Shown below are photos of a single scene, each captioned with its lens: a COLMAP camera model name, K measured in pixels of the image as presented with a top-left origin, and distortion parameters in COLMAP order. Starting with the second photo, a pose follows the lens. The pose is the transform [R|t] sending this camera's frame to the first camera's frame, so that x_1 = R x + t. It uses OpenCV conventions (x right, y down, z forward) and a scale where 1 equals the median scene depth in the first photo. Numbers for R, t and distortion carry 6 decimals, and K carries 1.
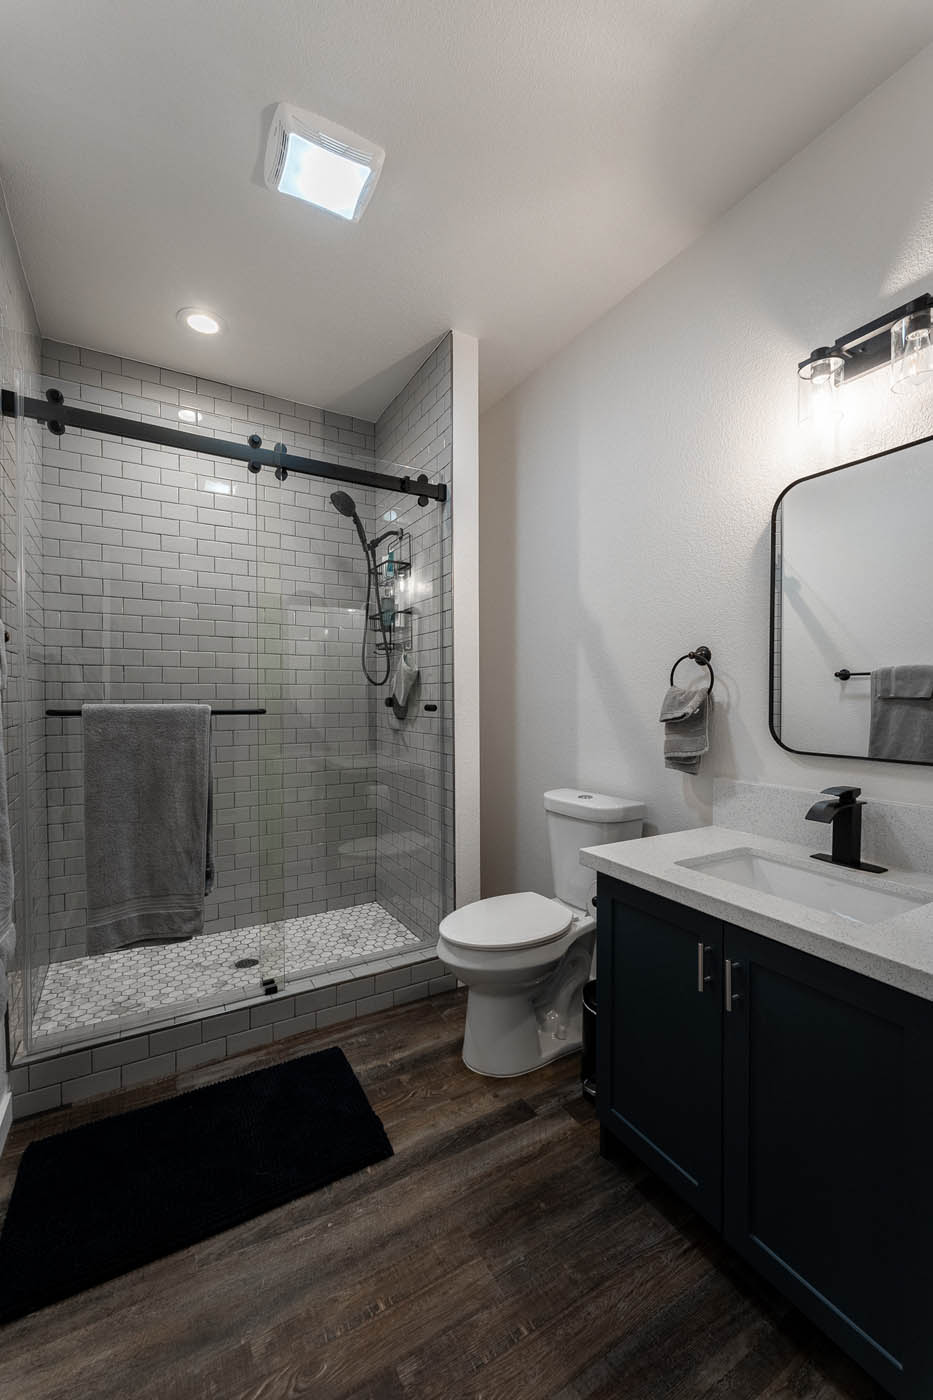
lens RADIAL K [[559.7, 0, 467.5], [0, 559.7, 705.0], [0, 0, 1]] dist [0.000370, 0.000215]
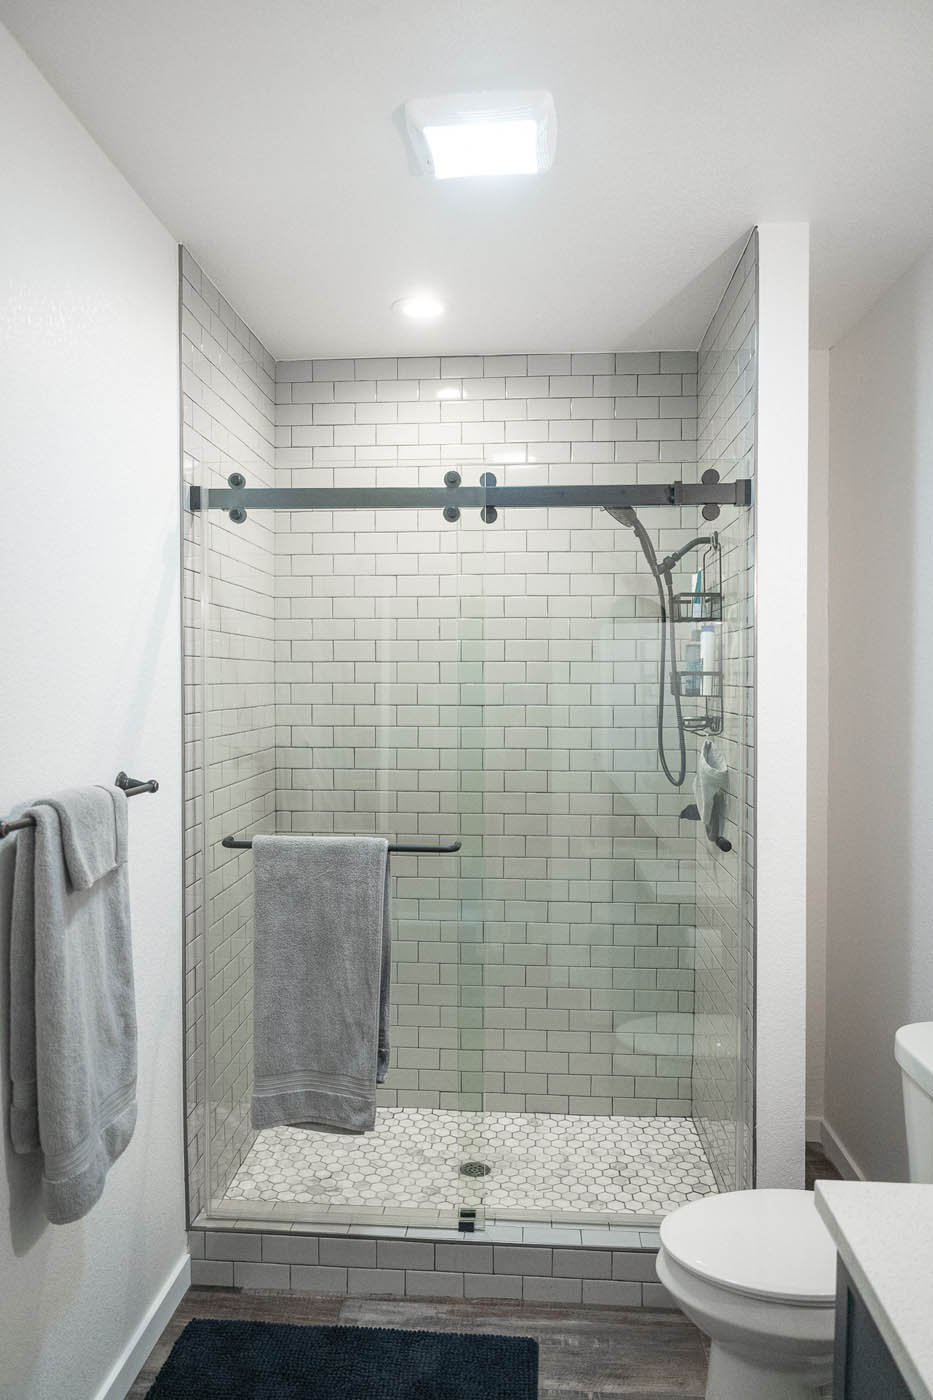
lens RADIAL K [[943.3, 0, 466.5], [0, 943.3, 700.0], [0, 0, 1]] dist [0.002299, -0.015978]
pose [[0.826844, 0.013351, -0.562273, 0.361295], [-0.010960, 0.999911, 0.007626, -0.203156], [0.562324, -0.000143, 0.826917, -0.018595]]
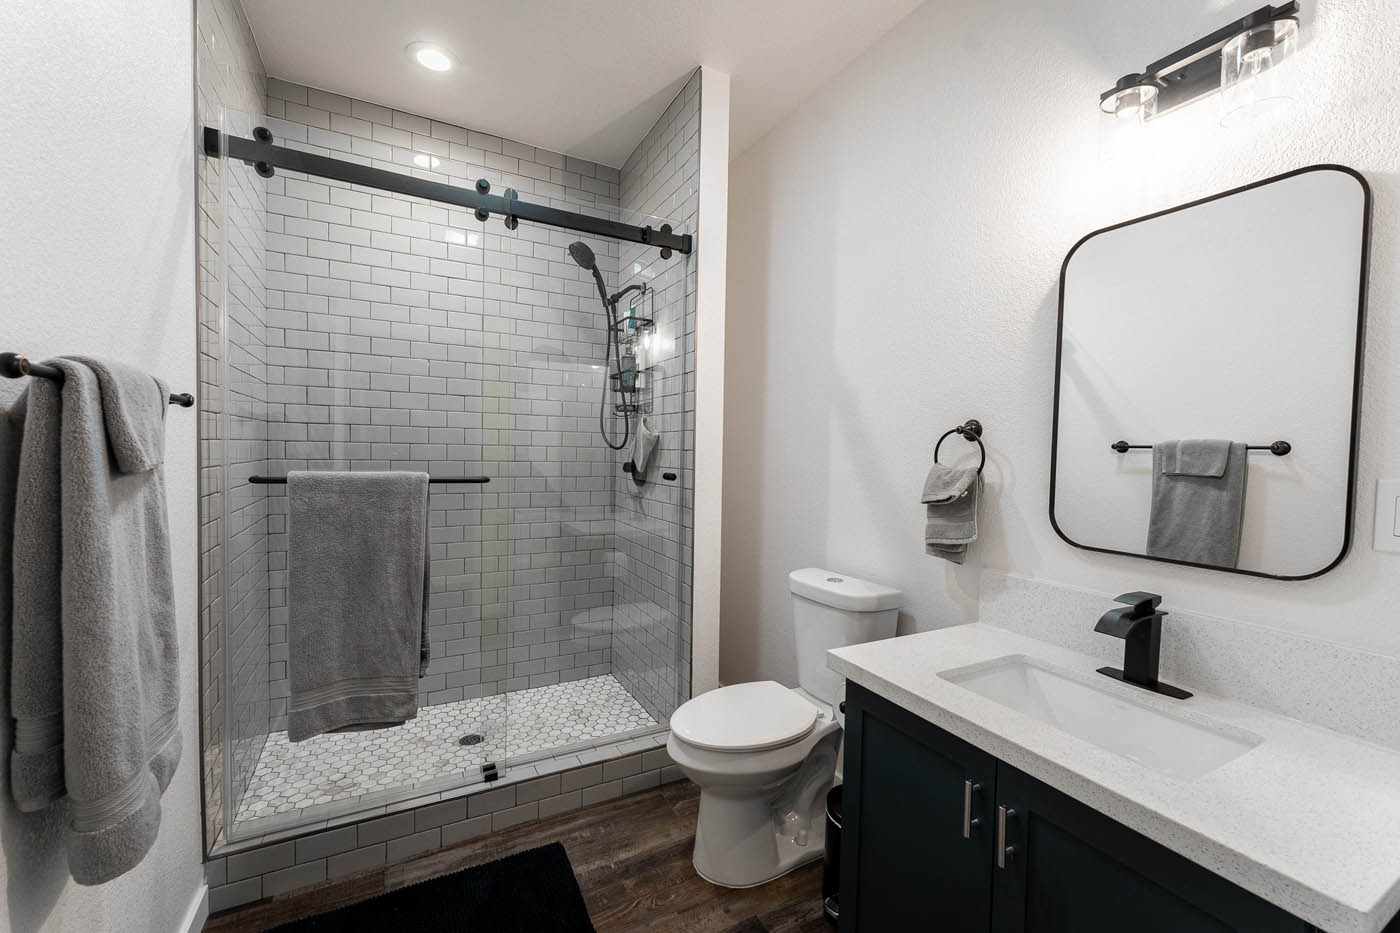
lens RADIAL K [[559.7, 0, 696.1], [0, 559.7, 467.0], [0, 0, 1]] dist [0.000370, 0.000215]
pose [[0.998998, 0.022917, -0.038453, 0.017310], [-0.022359, 0.999640, 0.014862, -0.033126], [0.038780, -0.013987, 0.999150, 0.092527]]
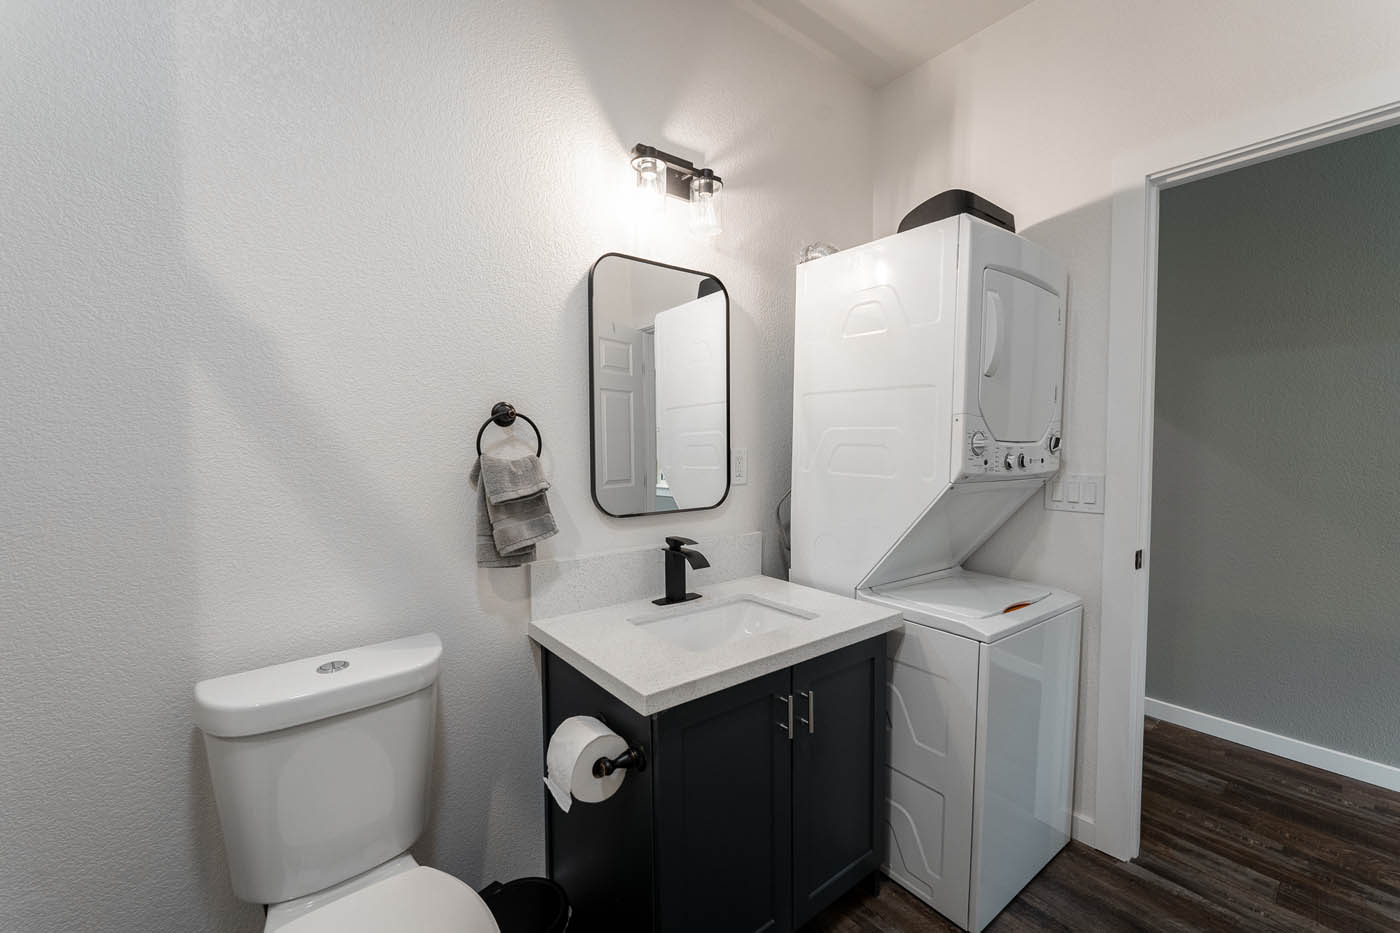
lens RADIAL K [[576.1, 0, 700.0], [0, 576.1, 466.5], [0, 0, 1]] dist [-0.000215, -0.000025]
pose [[-0.141545, -0.049400, 0.988698, -0.416029], [0.019092, 0.998432, 0.052619, -0.054027], [-0.989748, 0.026324, -0.140380, 0.837286]]
